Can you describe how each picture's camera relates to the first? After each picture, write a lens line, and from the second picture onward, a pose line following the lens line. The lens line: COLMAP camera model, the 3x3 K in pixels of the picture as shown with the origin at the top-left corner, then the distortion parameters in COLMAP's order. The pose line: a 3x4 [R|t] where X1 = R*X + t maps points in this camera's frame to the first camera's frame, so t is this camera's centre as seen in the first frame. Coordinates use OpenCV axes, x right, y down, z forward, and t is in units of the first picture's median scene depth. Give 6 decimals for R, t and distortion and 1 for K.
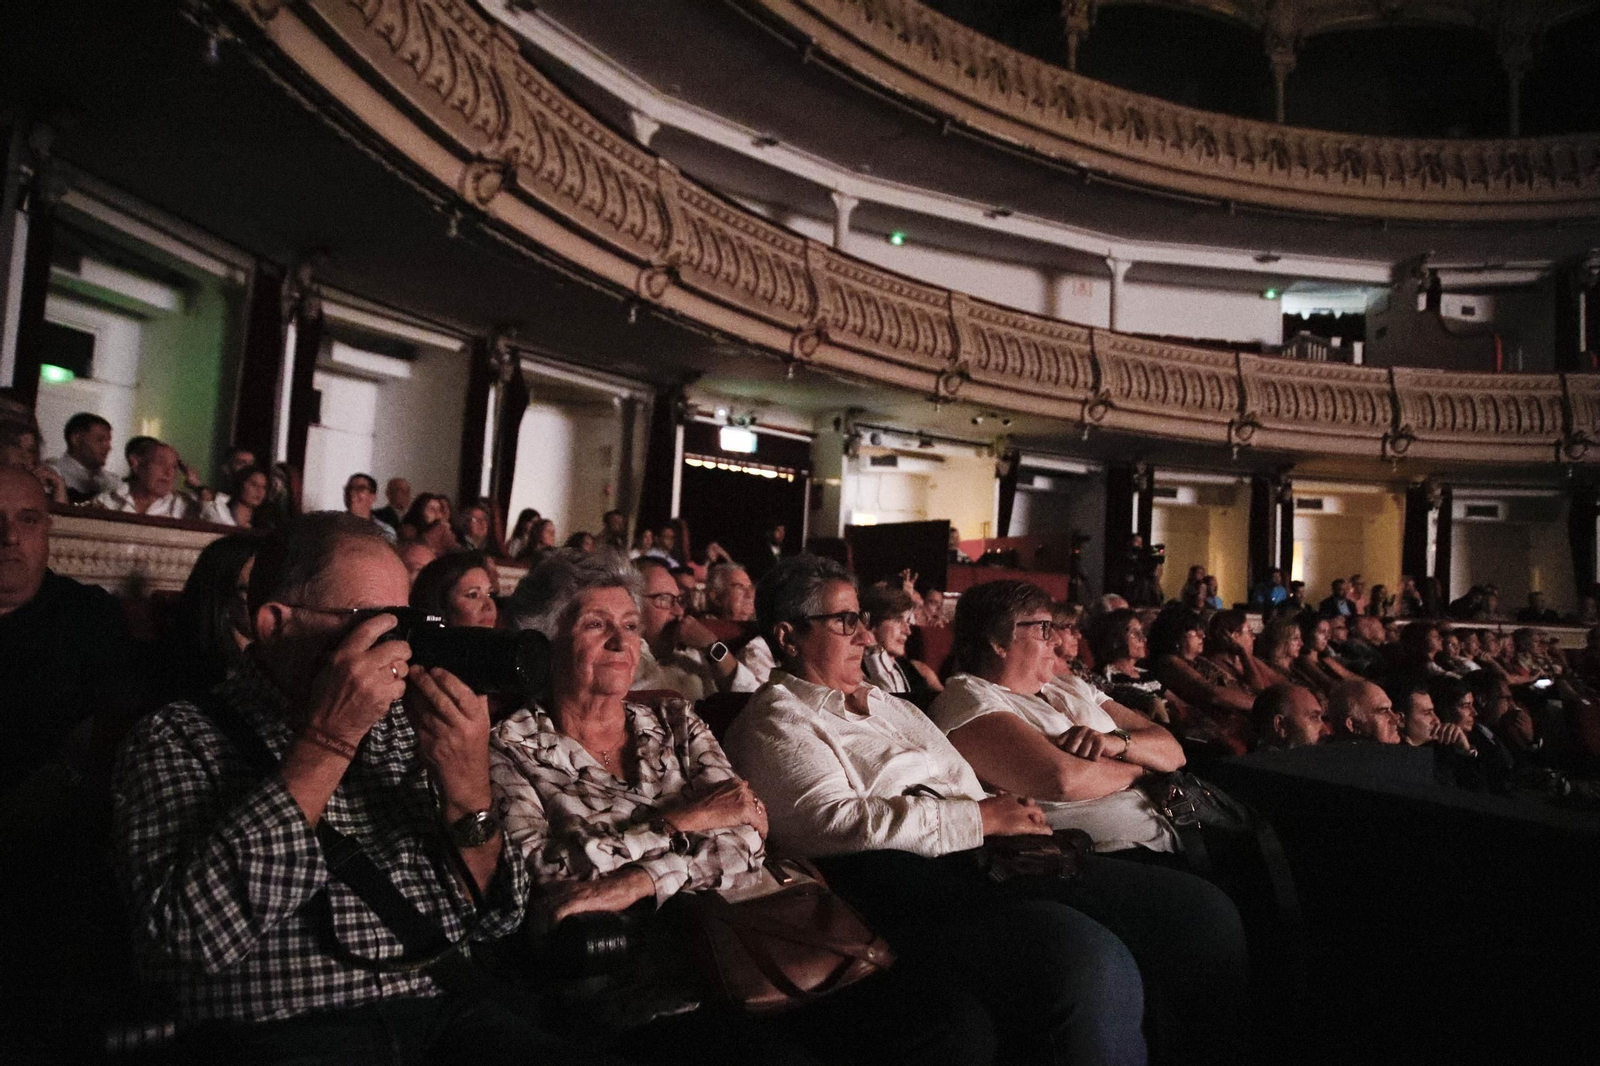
lens RADIAL K [[1127.7, 0, 785.4], [0, 1127.7, 528.5], [0, 0, 1]] dist [-0.120054, 0.074780]
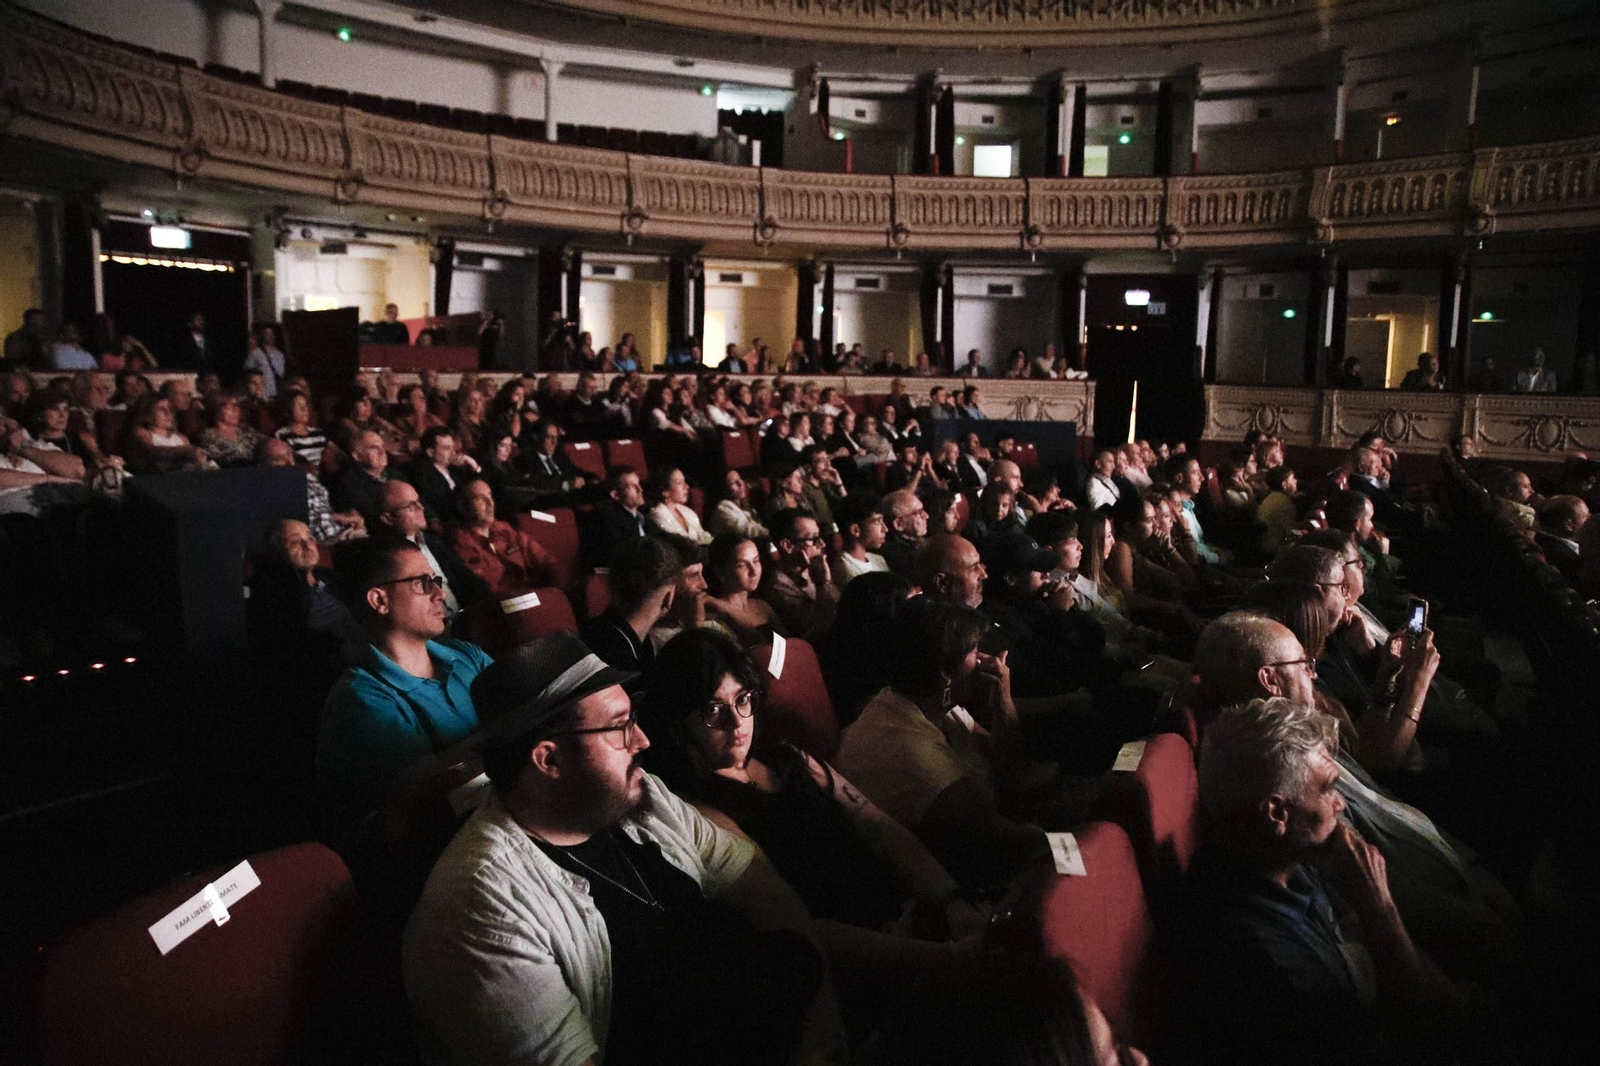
lens RADIAL K [[1127.7, 0, 806.1], [0, 1127.7, 538.2], [0, 0, 1]] dist [-0.120054, 0.074780]
pose [[0.945462, -0.080323, 0.315675, 0.181103], [0.008288, 0.974738, 0.223198, -0.021912], [-0.325628, -0.208408, 0.922243, -0.245066]]
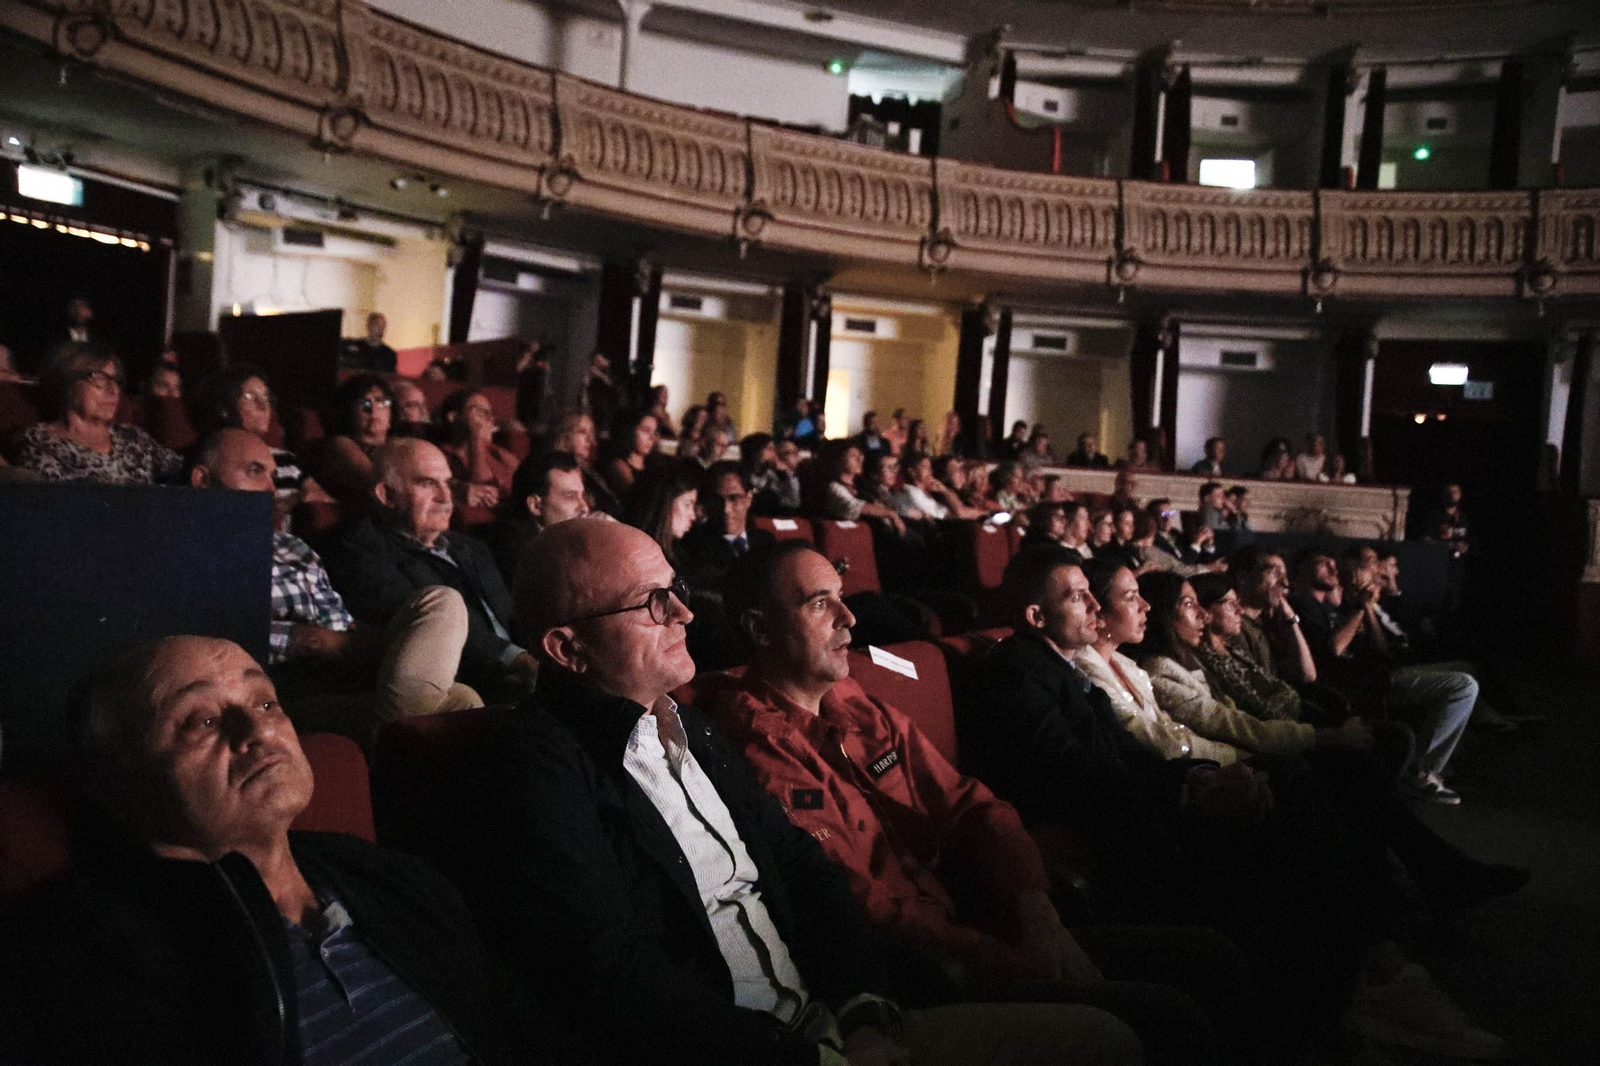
lens RADIAL K [[1353.9, 0, 804.1], [0, 1353.9, 539.9], [0, 0, 1]] dist [-0.052515, 0.114132]
pose [[0.953131, -0.000799, 0.302558, 0.148354], [-0.035977, 0.992602, 0.115959, 0.027017], [-0.300413, -0.121409, 0.946051, 0.016708]]
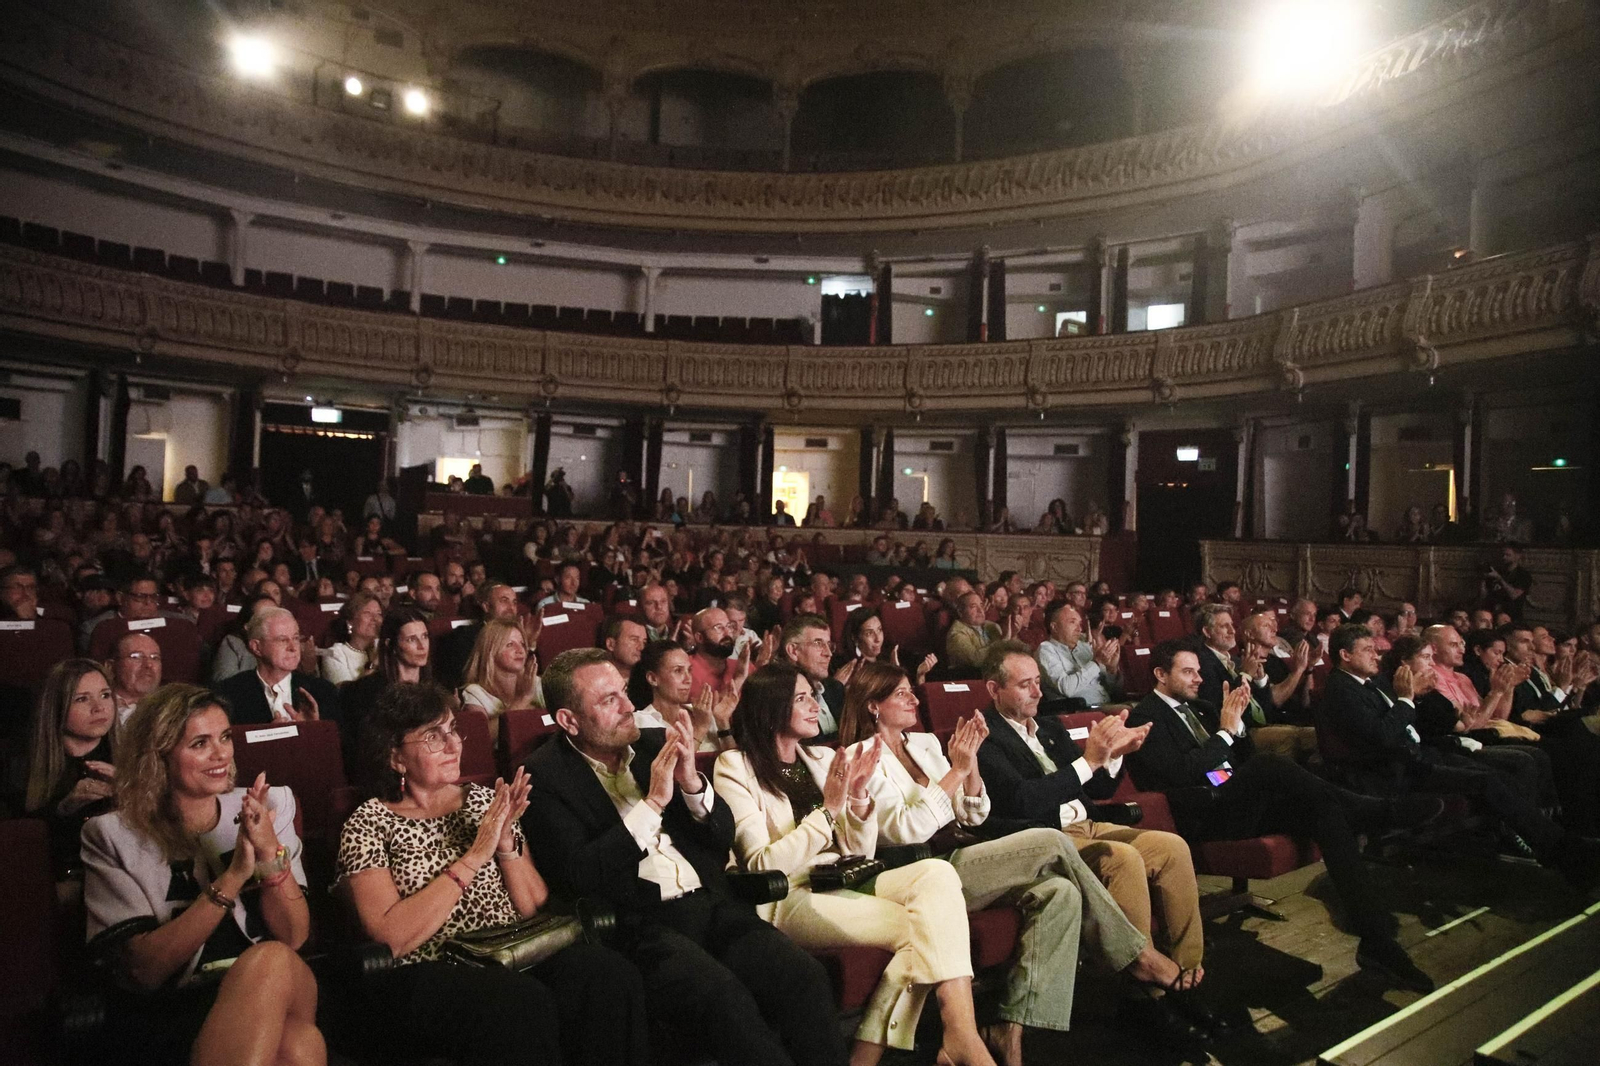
lens RADIAL K [[1127.7, 0, 767.8], [0, 1127.7, 528.7], [0, 0, 1]] dist [-0.120054, 0.074780]
pose [[0.994667, -0.014604, -0.102095, 0.678552], [0.020355, 0.998250, 0.055521, 0.004941], [0.101106, -0.057303, 0.993224, -0.432081]]
